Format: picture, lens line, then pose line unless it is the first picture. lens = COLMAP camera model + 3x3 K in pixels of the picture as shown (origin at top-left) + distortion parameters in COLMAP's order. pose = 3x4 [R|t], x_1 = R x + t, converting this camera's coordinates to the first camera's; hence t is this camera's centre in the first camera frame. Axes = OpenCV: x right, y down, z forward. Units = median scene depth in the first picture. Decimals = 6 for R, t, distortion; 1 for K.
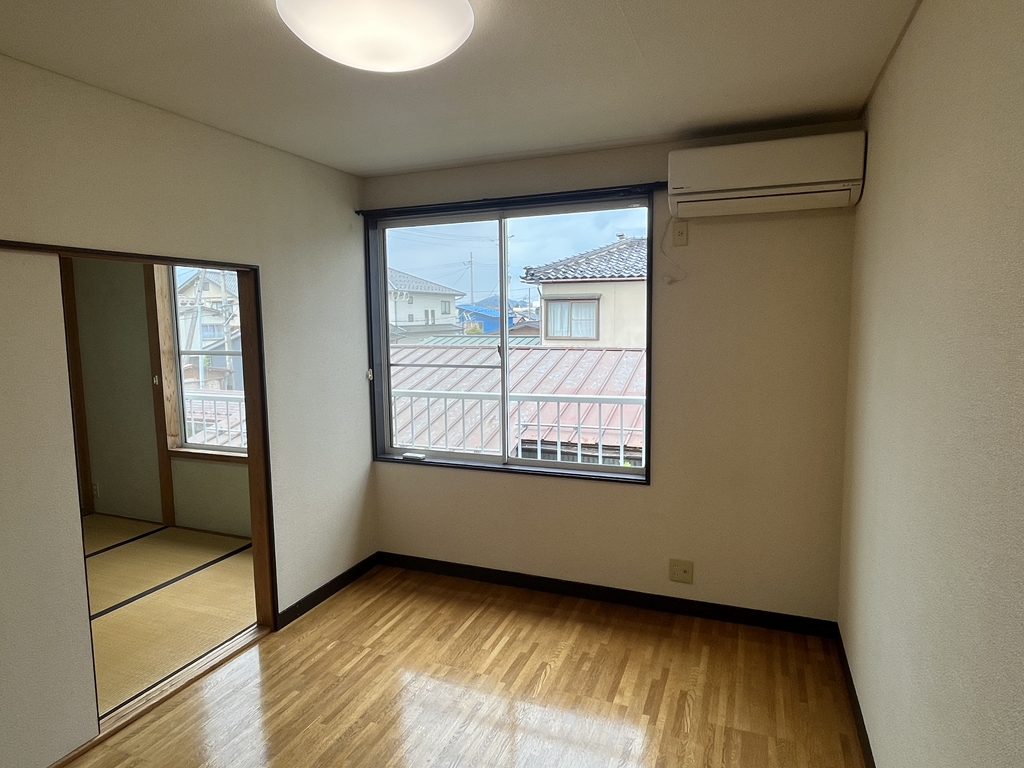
lens RADIAL K [[617.3, 0, 512.0], [0, 617.3, 384.0], [0, 0, 1]] dist [0.000072, -0.000317]
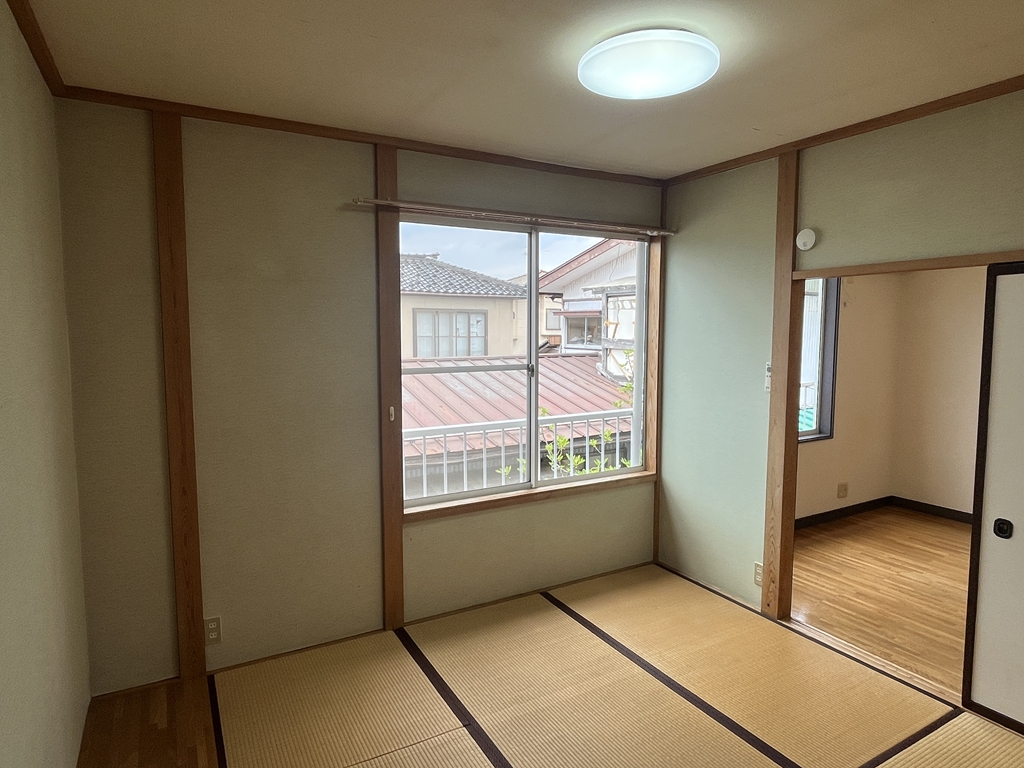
lens RADIAL K [[598.9, 0, 512.0], [0, 598.9, 384.0], [0, 0, 1]] dist [0.001230, 0.000585]
pose [[0.621744, -0.059882, 0.780928, -1.124790], [0.081610, 0.996599, 0.011445, -0.038749], [-0.778957, 0.056615, 0.624517, 0.545952]]
